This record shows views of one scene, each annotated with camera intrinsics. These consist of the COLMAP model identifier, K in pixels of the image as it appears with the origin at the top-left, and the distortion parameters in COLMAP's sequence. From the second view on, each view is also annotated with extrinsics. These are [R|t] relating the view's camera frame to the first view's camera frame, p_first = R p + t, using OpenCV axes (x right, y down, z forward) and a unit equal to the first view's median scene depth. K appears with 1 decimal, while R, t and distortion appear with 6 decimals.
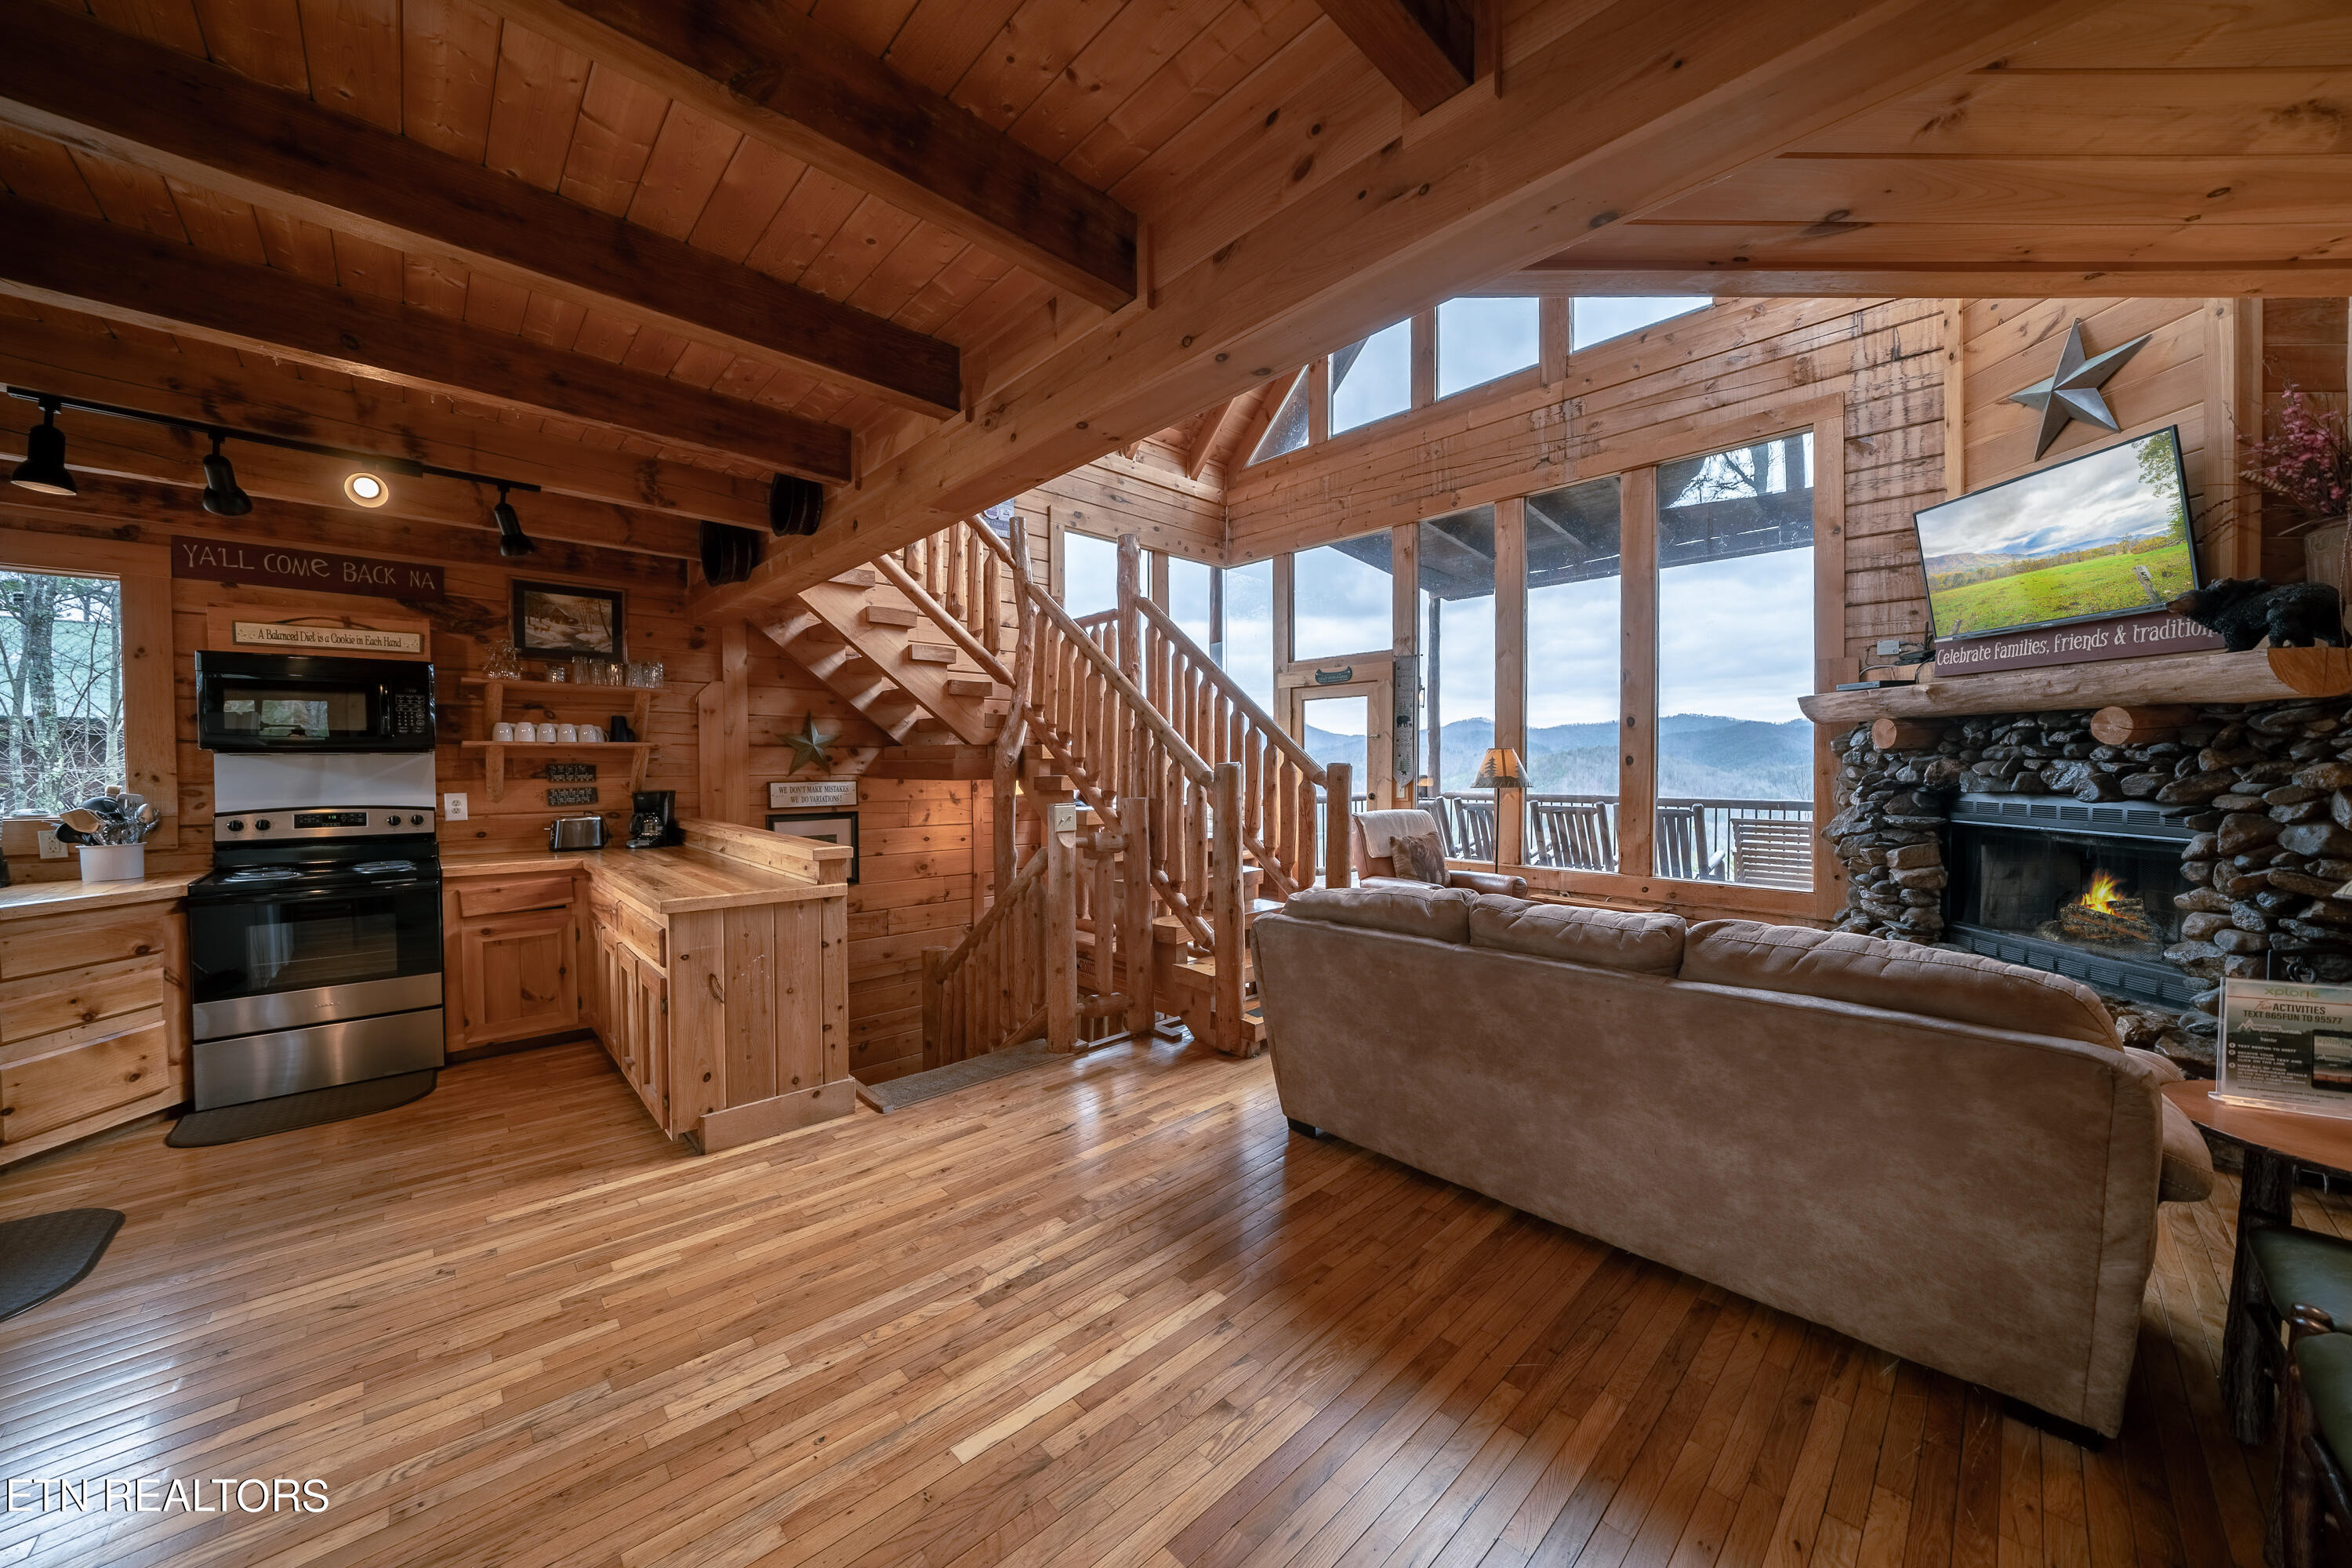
lens RADIAL K [[814.2, 0, 1187.1], [0, 814.2, 781.4], [0, 0, 1]] dist [-0.021761, 0.002719]
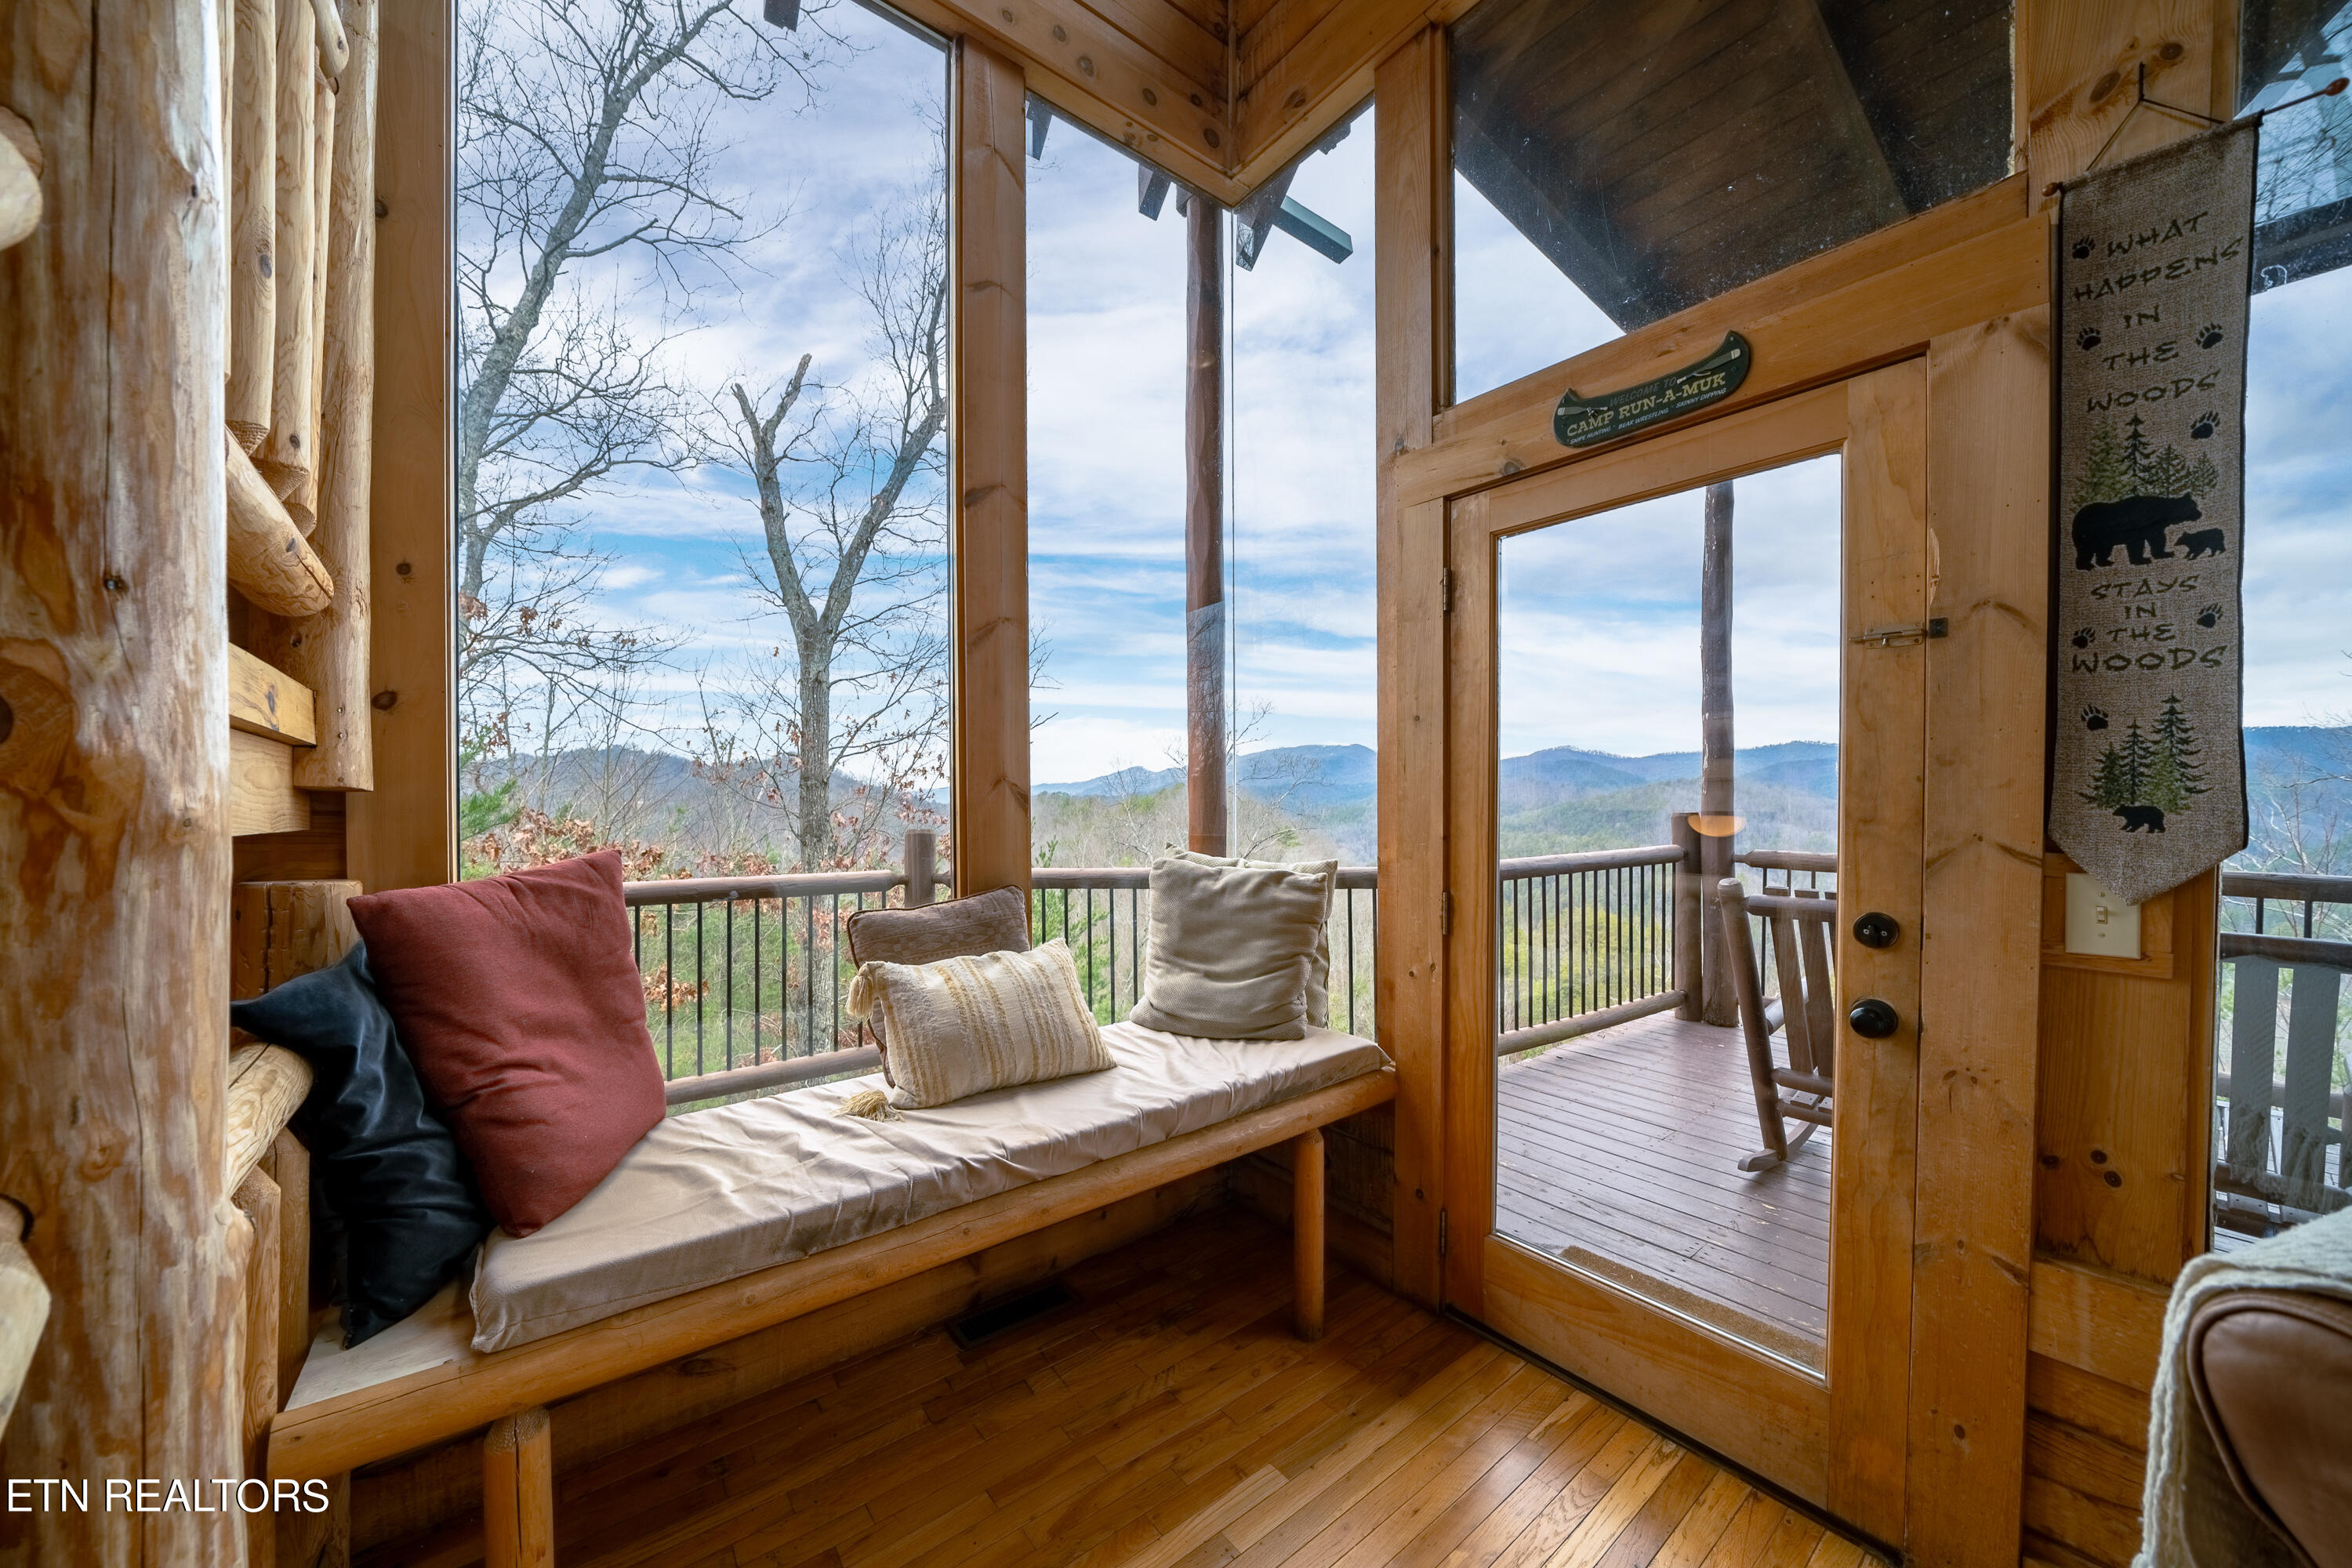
lens RADIAL K [[814.2, 0, 1173.7], [0, 814.2, 796.8], [0, 0, 1]] dist [-0.021761, 0.002719]
pose [[0.994303, 0.000705, -0.106592, 0.028062], [-0.002173, 0.999904, -0.013659, -0.004713], [0.106572, 0.013813, 0.994209, 0.306041]]
